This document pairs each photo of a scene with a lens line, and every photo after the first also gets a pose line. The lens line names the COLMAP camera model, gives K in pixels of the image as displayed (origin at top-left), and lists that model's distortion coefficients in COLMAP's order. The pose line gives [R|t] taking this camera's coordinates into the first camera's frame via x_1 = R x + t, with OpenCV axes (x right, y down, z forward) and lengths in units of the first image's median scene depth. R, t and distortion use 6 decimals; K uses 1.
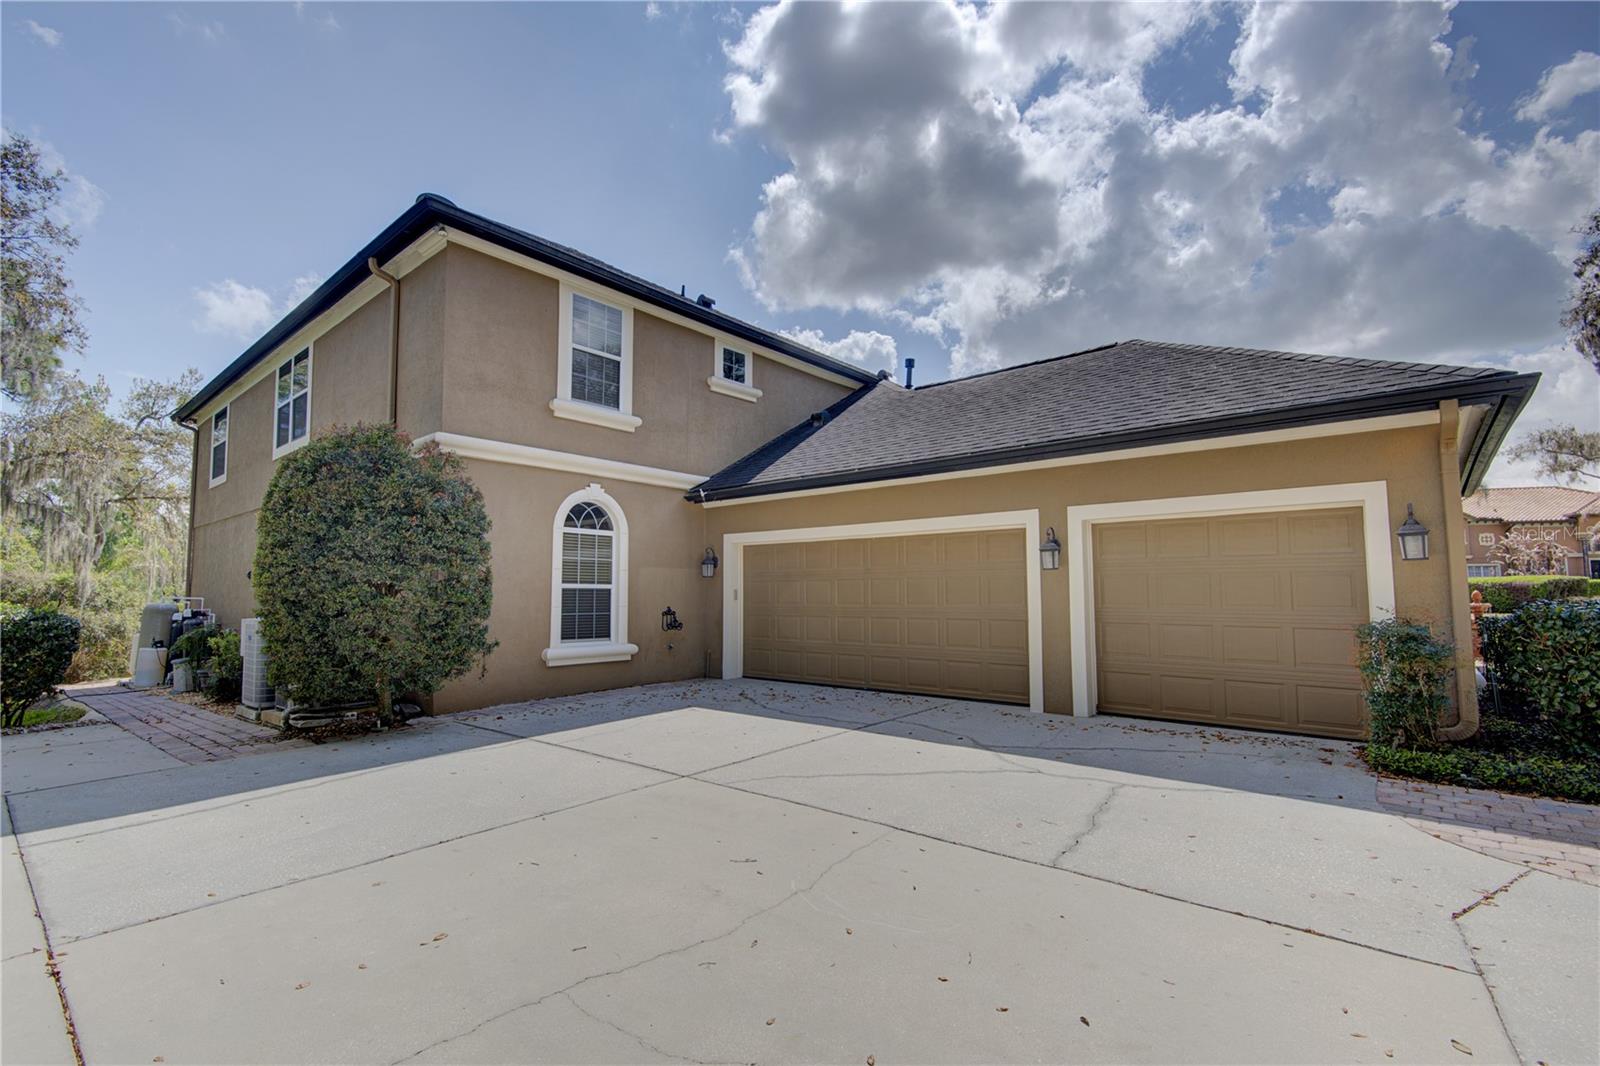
lens RADIAL K [[728.1, 0, 798.9], [0, 728.1, 533.8], [0, 0, 1]] dist [0.012271, -0.004821]
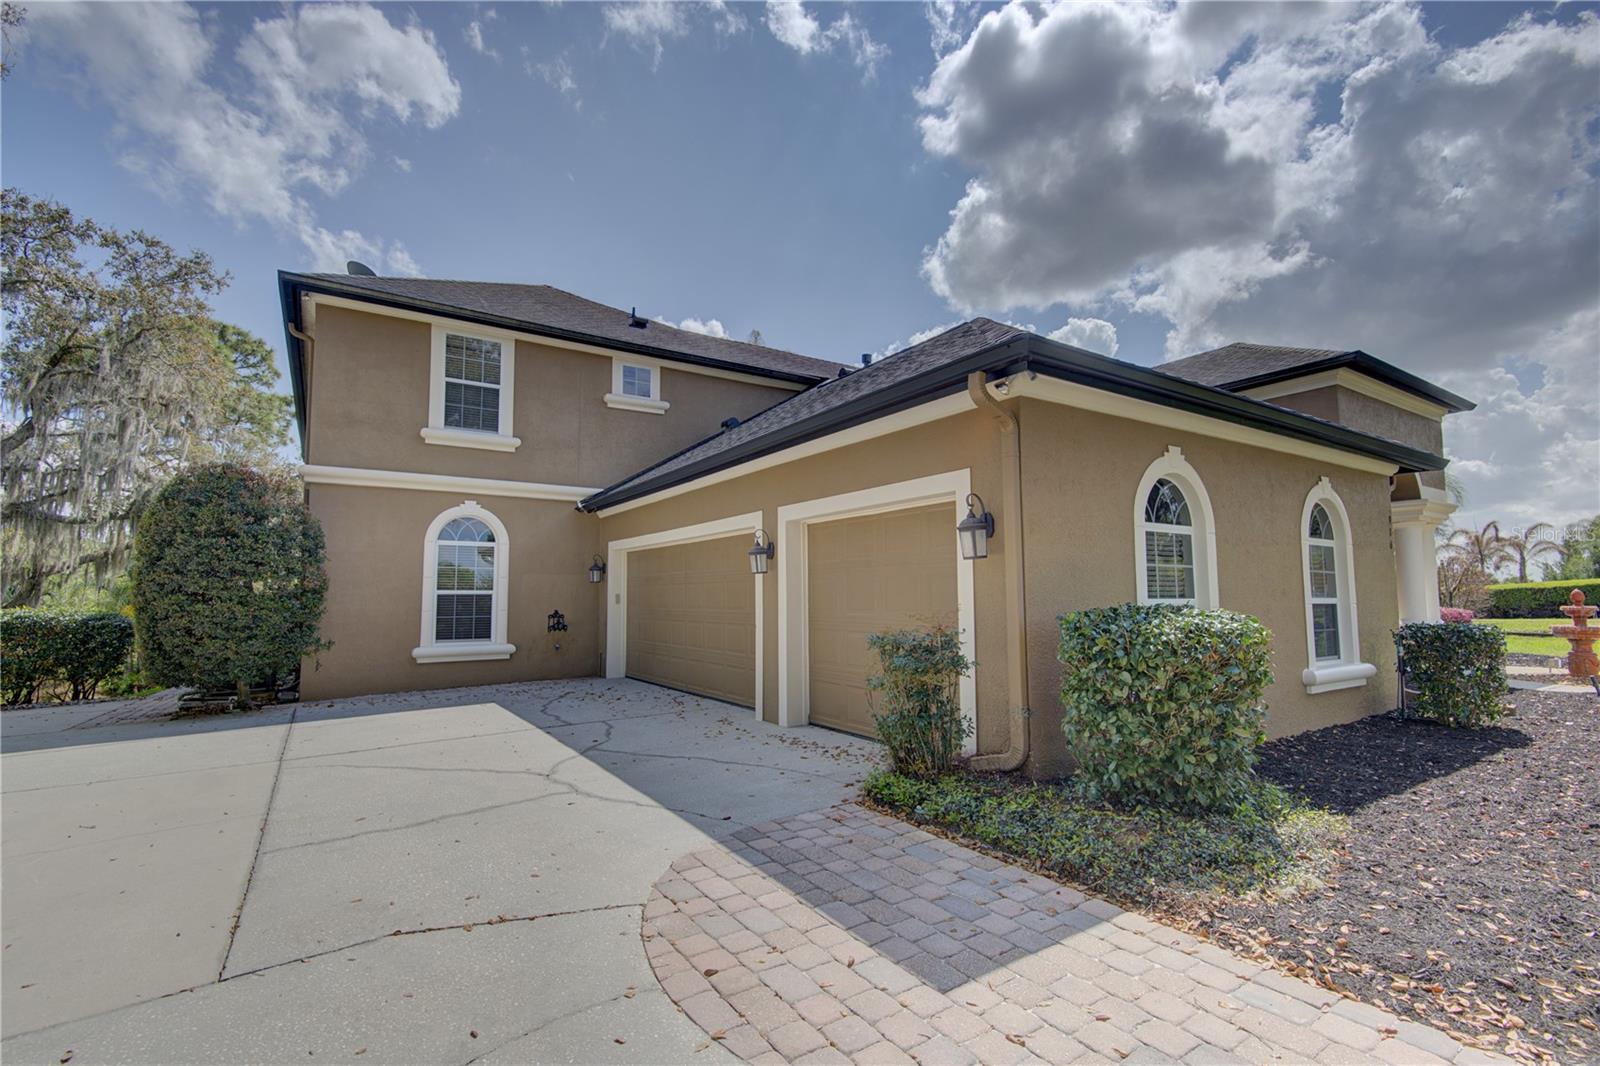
lens RADIAL K [[728.1, 0, 798.4], [0, 728.1, 535.6], [0, 0, 1]] dist [0.012271, -0.004821]
pose [[0.960120, -0.028029, -0.278181, 0.519688], [0.028552, 0.999590, -0.002171, 0.002023], [0.278128, -0.005858, 0.960526, 0.063884]]
